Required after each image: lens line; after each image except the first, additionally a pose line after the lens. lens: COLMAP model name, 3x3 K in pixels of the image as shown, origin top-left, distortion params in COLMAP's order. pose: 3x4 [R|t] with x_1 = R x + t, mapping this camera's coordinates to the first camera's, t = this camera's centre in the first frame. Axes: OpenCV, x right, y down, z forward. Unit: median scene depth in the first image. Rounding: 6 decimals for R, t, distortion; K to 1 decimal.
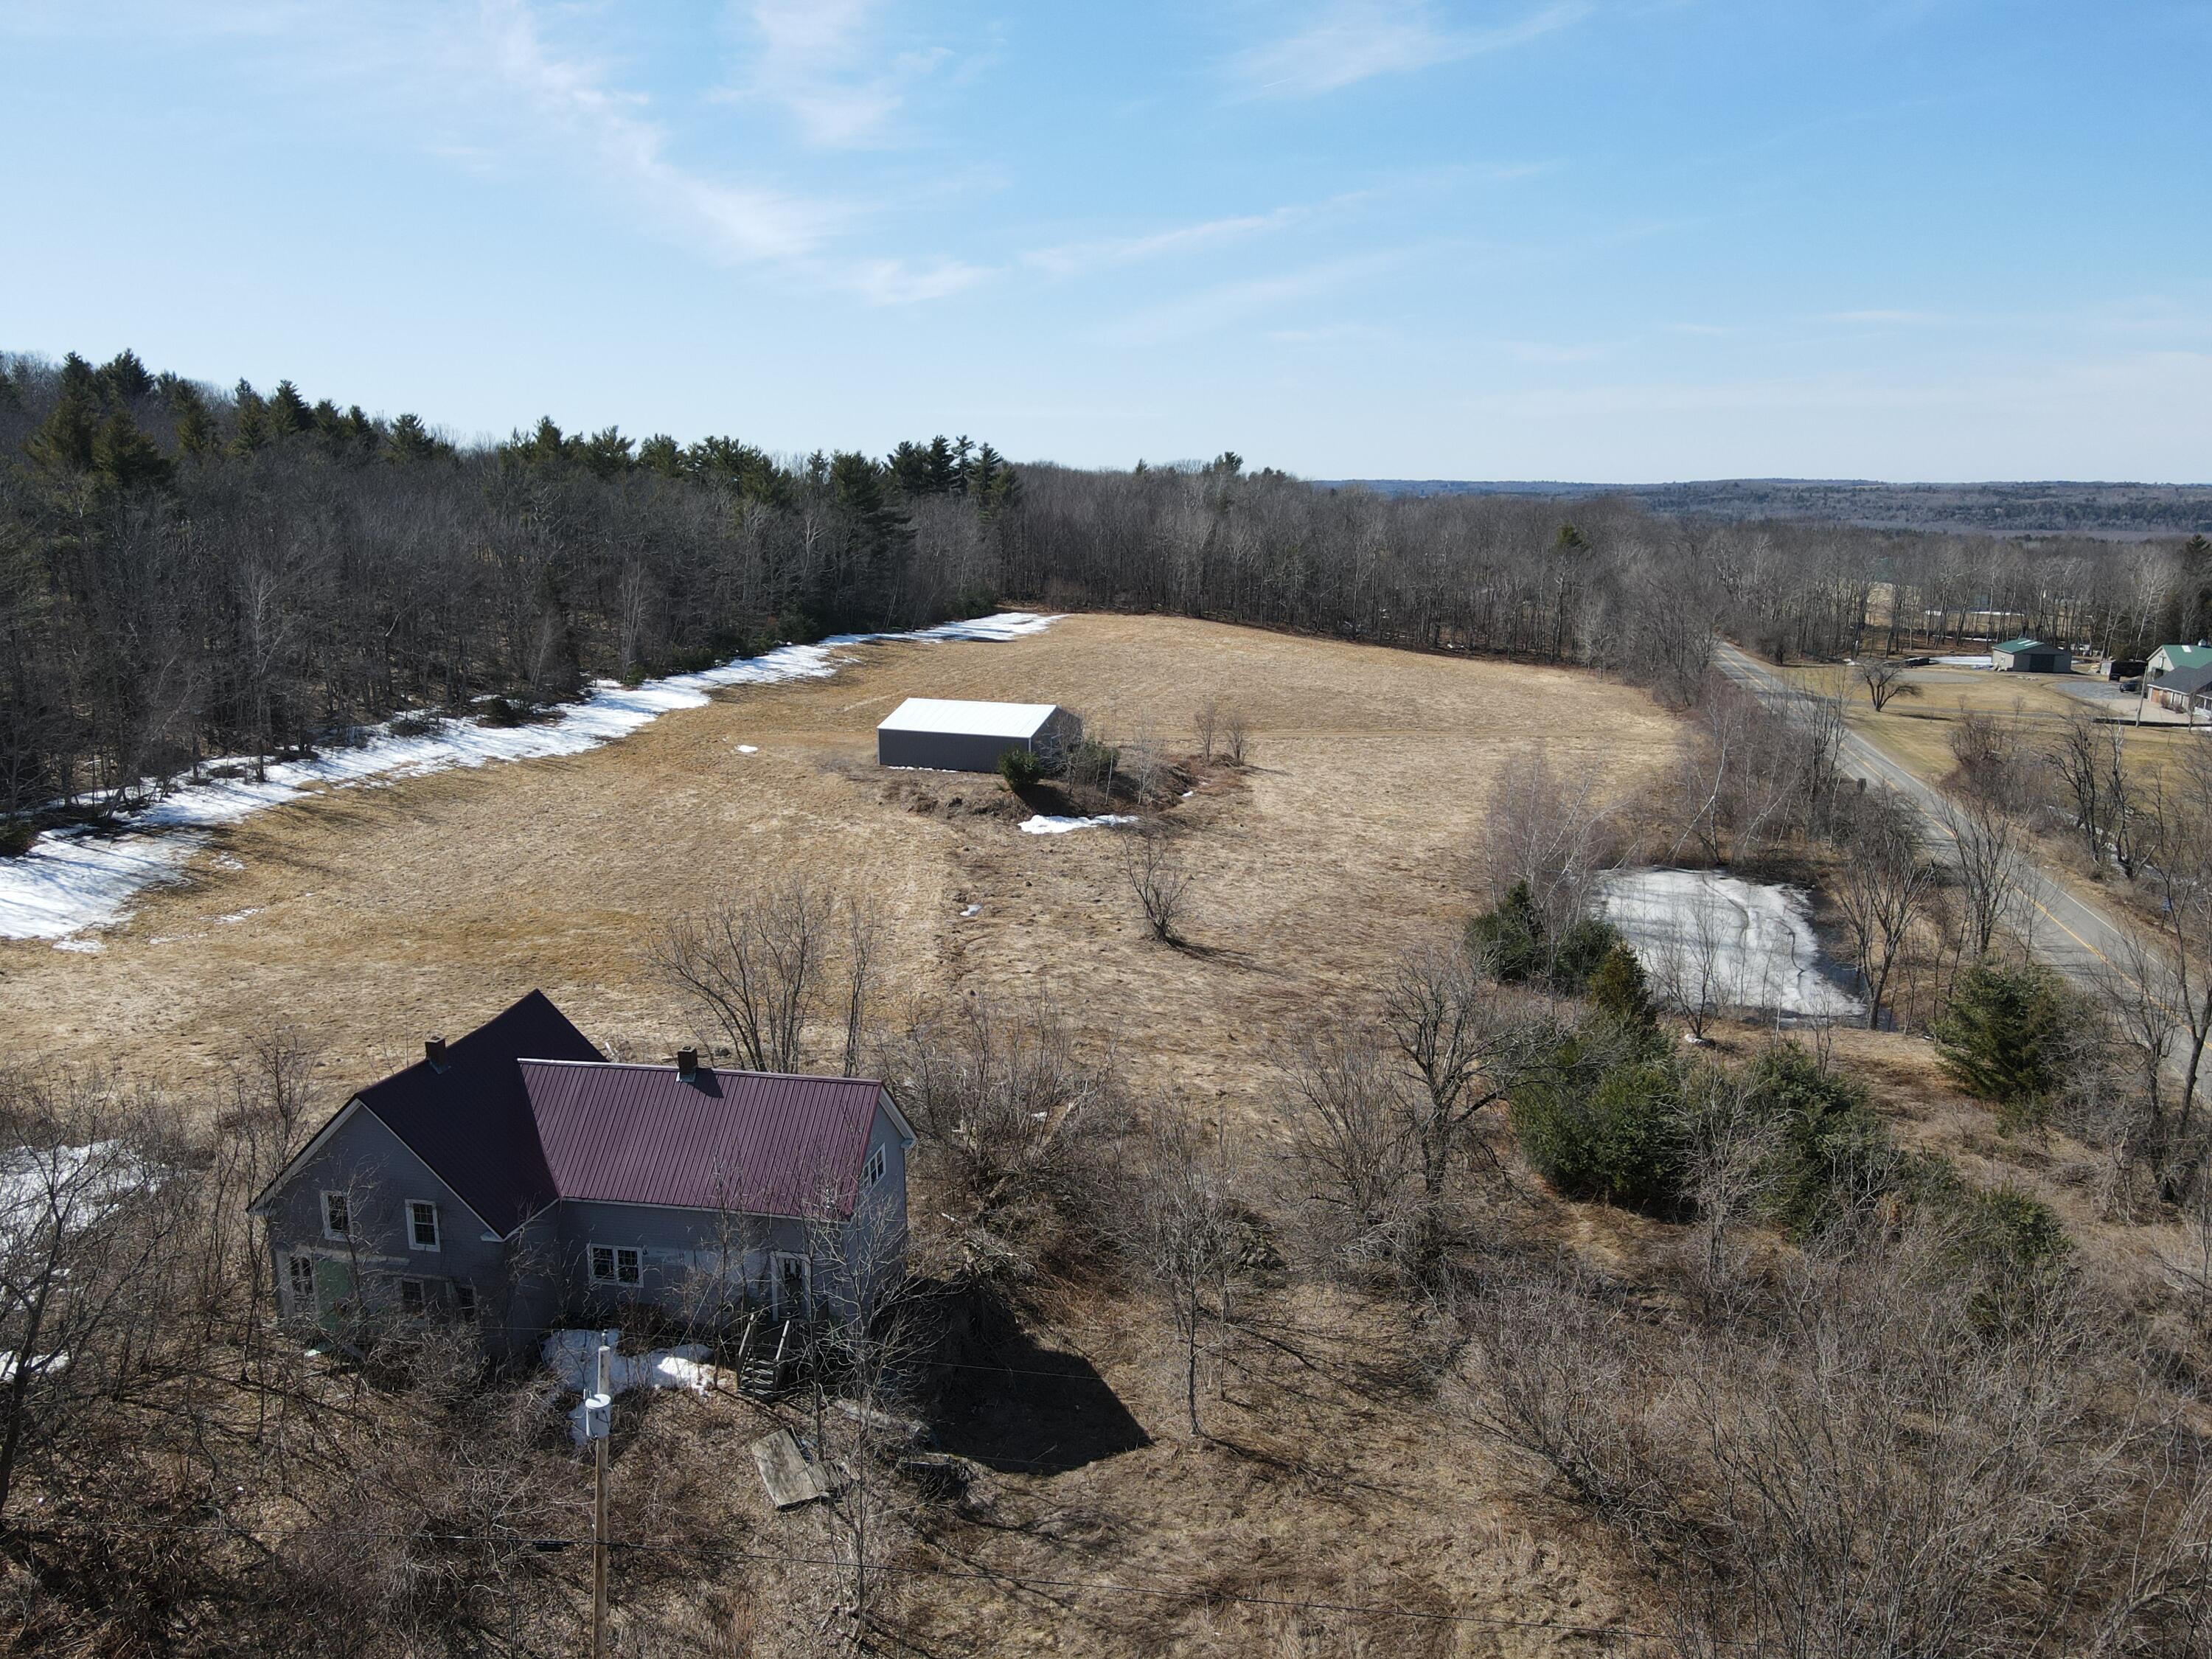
lens RADIAL K [[1625.6, 0, 1106.0], [0, 1625.6, 829.5], [0, 0, 1]] dist [-0.000291, 0.026571]
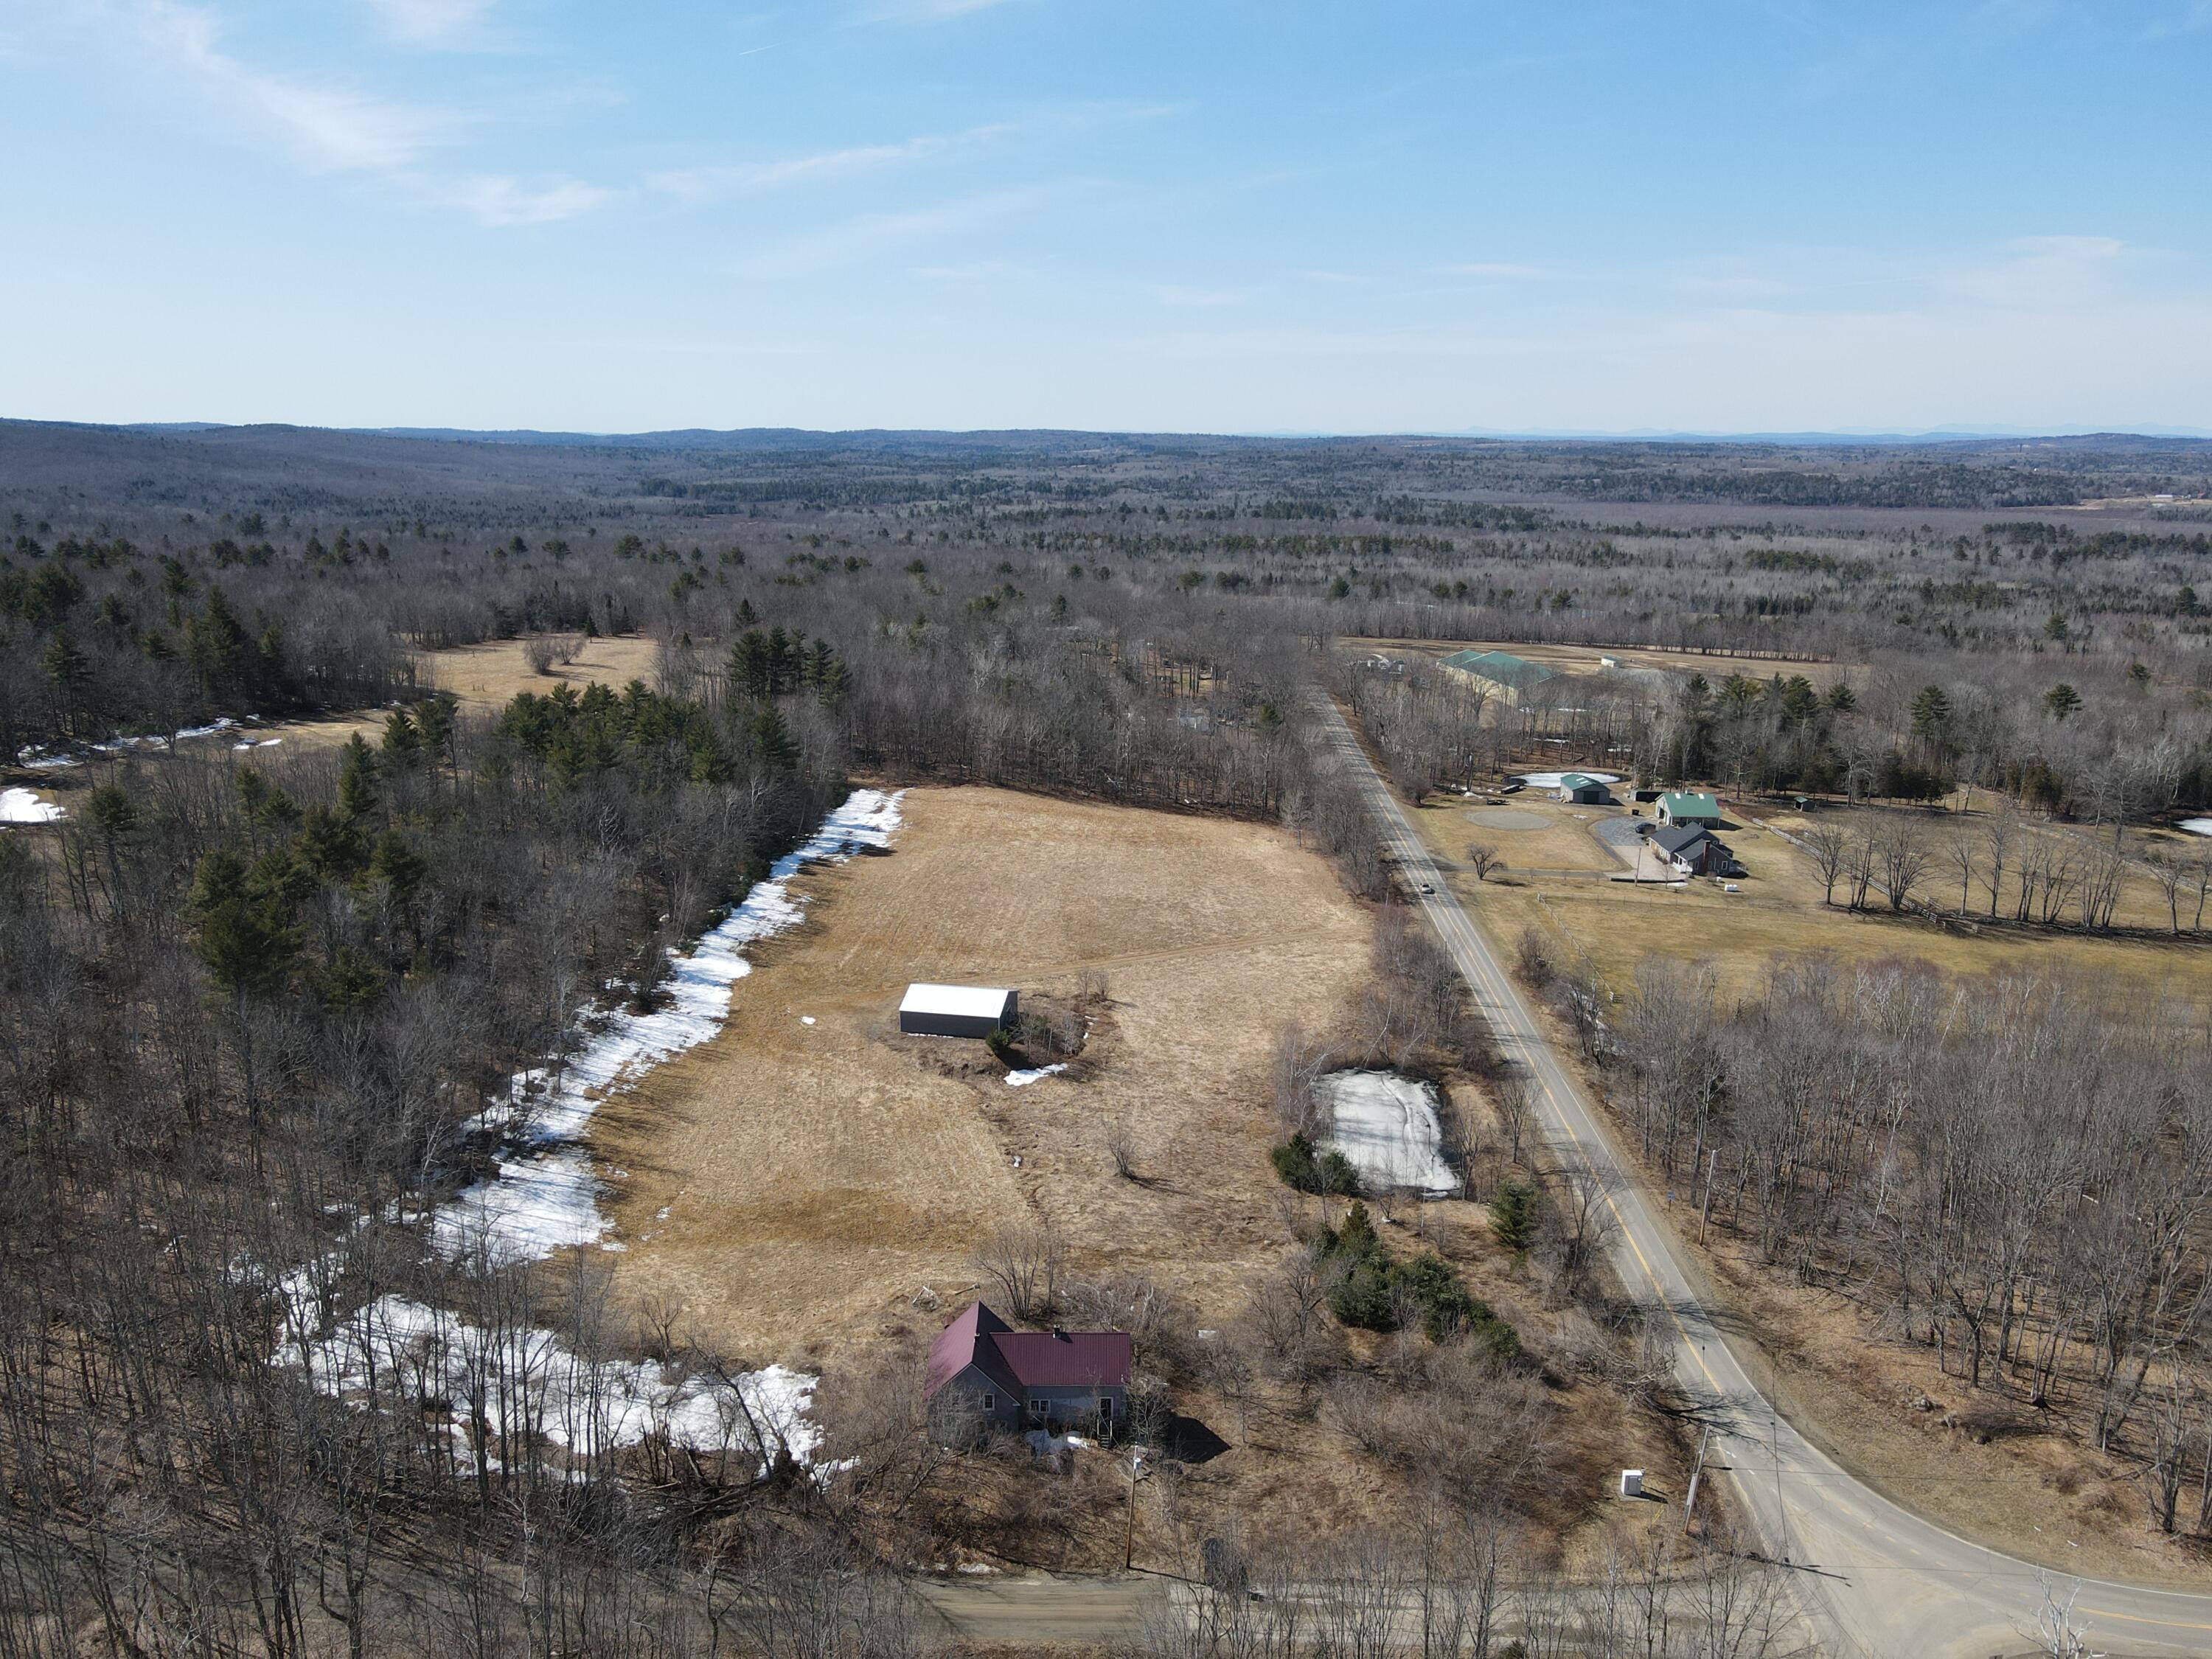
lens RADIAL K [[1625.6, 0, 1106.0], [0, 1625.6, 829.5], [0, 0, 1]] dist [-0.000291, 0.026571]
pose [[0.979190, -0.038390, 0.199280, -0.292350], [0.030859, 0.998692, 0.040764, -0.346801], [-0.200584, -0.033766, 0.979094, -0.722262]]
